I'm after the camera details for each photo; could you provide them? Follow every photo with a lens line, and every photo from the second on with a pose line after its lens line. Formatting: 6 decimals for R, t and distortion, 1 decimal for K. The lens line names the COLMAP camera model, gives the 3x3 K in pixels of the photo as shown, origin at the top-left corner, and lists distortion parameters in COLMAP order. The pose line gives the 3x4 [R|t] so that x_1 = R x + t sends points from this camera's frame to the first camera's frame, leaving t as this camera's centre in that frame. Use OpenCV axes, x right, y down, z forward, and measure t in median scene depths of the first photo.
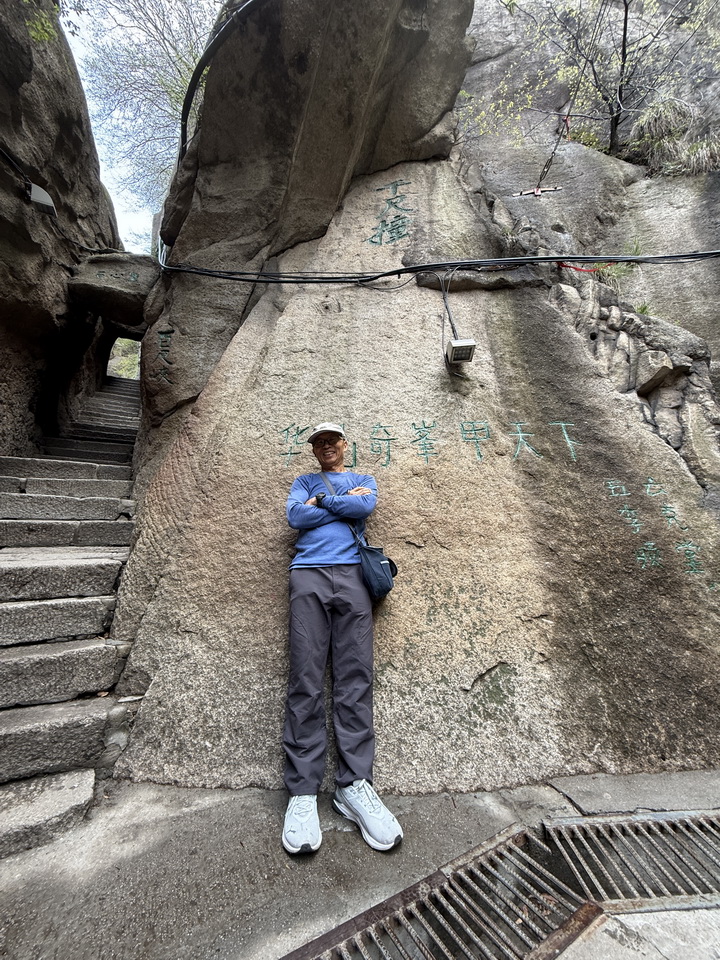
lens RADIAL K [[379.9, 0, 359.9], [0, 379.9, 477.9], [0, 0, 1]] dist [-0.002207, -0.000089]
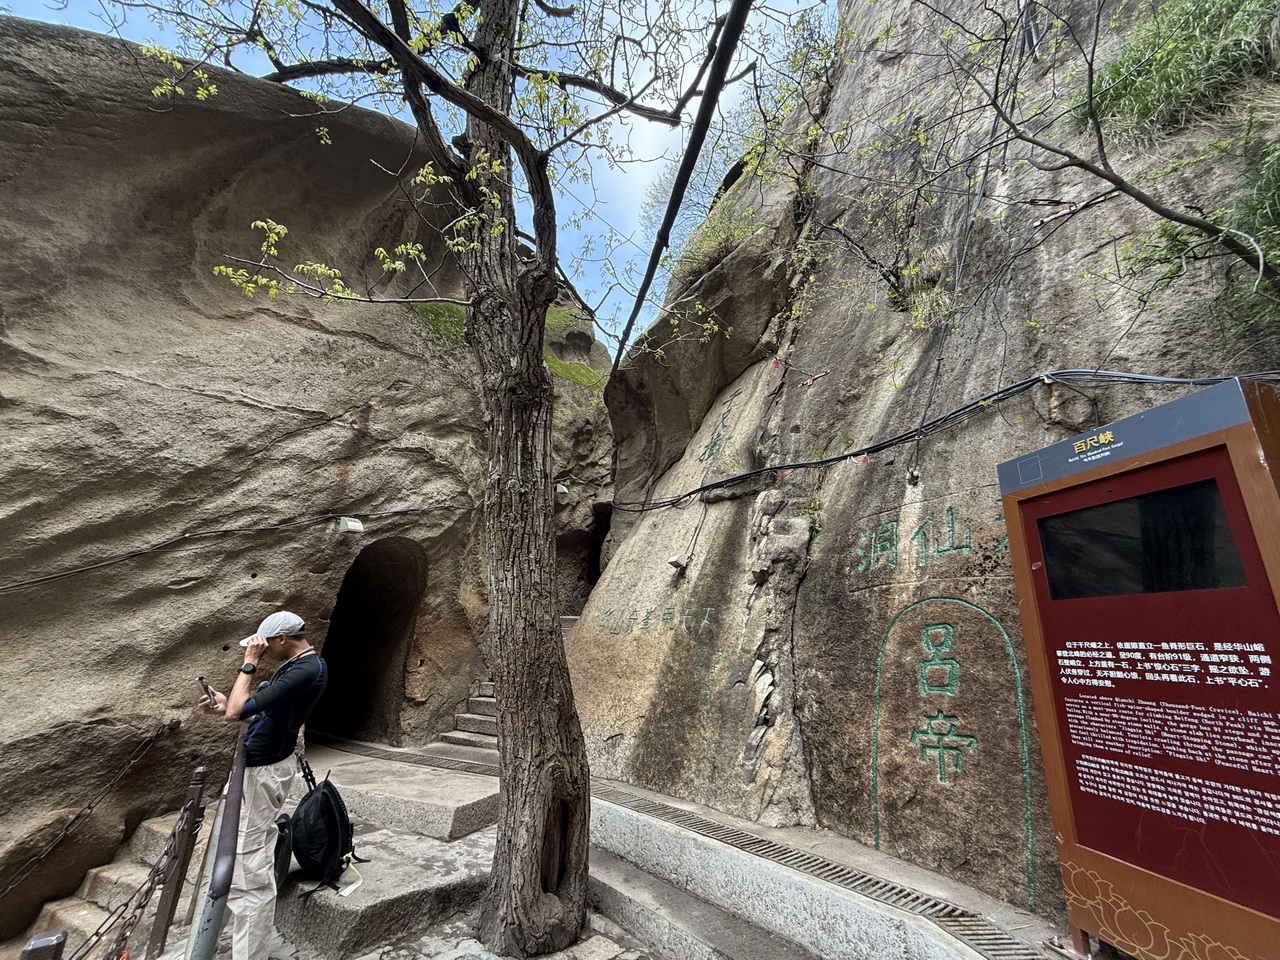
lens RADIAL K [[506.5, 0, 634.8], [0, 506.5, 476.6], [0, 0, 1]] dist [-0.002207, -0.000089]
pose [[0.660934, -0.196019, -0.724392, 1.519765], [0.058021, 0.975742, -0.211096, -0.191782], [0.748198, 0.097490, 0.656274, -0.560074]]
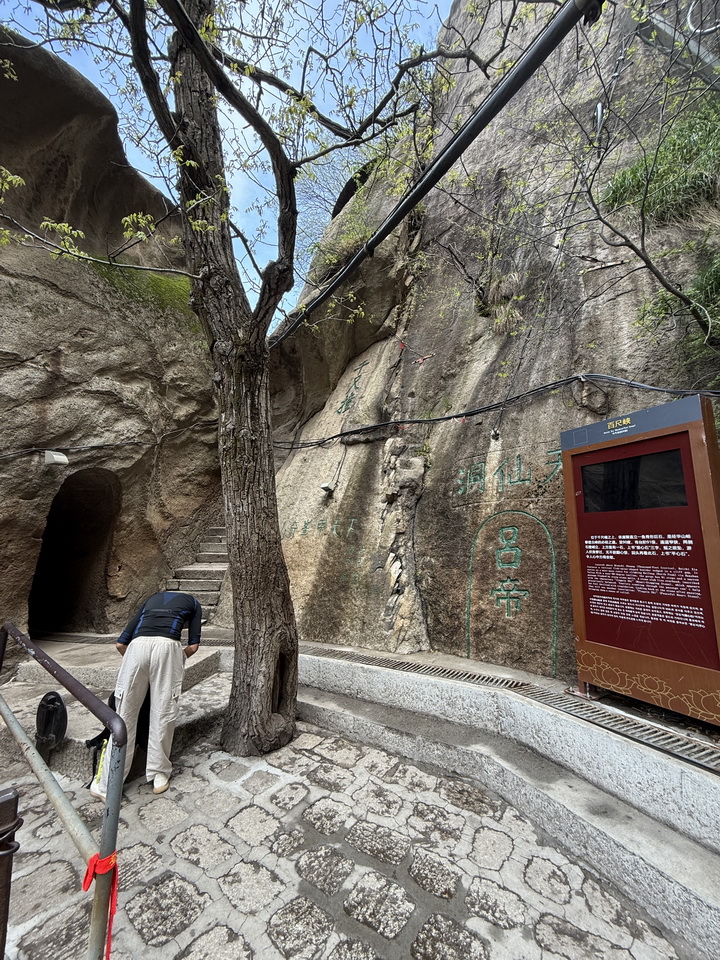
lens RADIAL K [[379.9, 0, 360.1], [0, 379.9, 475.3], [0, 0, 1]] dist [-0.002207, -0.000089]
pose [[0.838383, -0.084940, -0.538423, 1.399925], [0.069844, 0.996382, -0.048431, -0.225048], [0.540588, 0.002998, 0.841282, -0.727556]]
